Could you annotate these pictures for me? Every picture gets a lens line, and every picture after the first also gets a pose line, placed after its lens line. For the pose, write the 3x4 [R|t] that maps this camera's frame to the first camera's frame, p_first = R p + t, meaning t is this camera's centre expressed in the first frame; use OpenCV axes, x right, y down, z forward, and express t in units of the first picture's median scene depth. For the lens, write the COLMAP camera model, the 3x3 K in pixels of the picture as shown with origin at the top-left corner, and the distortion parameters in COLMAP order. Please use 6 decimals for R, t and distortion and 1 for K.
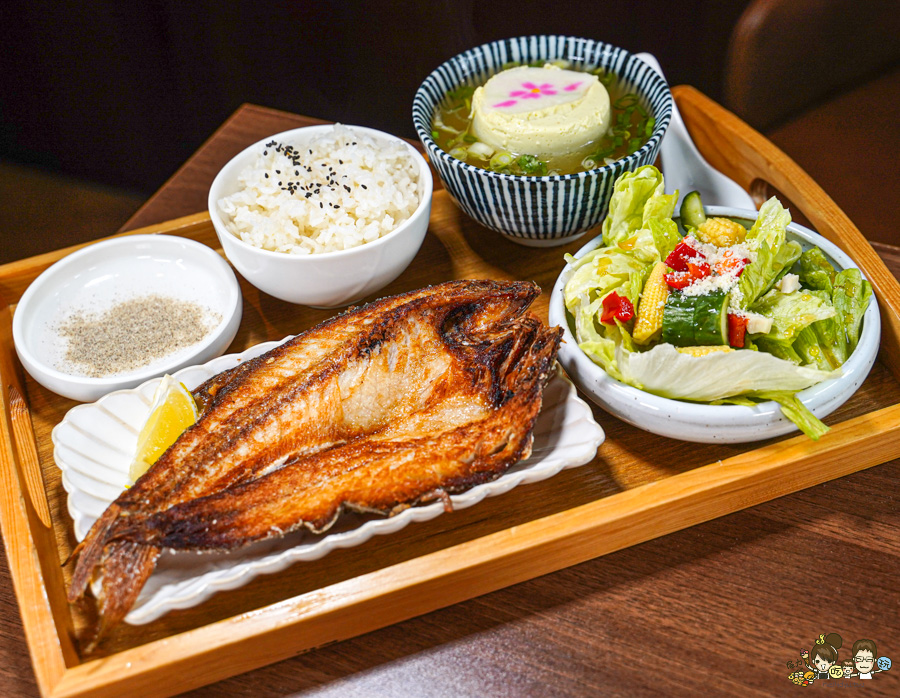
lens RADIAL K [[1331.4, 0, 450.0], [0, 1331.4, 349.0], [0, 0, 1]] dist [0.012620, -0.046699]
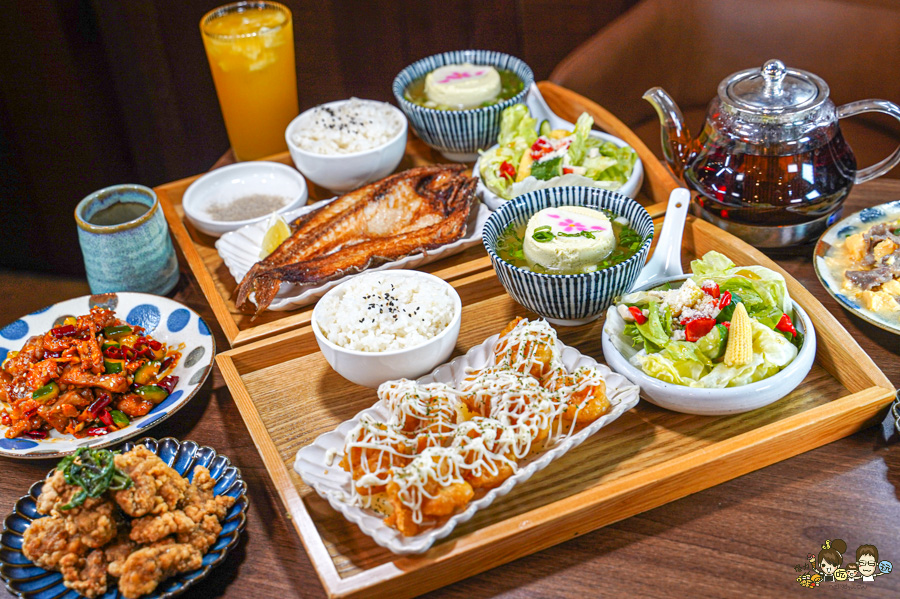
lens RADIAL K [[1250.0, 0, 450.0], [0, 1250.0, 299.5], [0, 0, 1]] dist [0.029918, 0.020450]
pose [[0.997939, -0.048396, 0.042128, -0.039980], [0.053843, 0.988747, -0.139570, 0.384928], [-0.034899, 0.141551, 0.989316, -0.729134]]
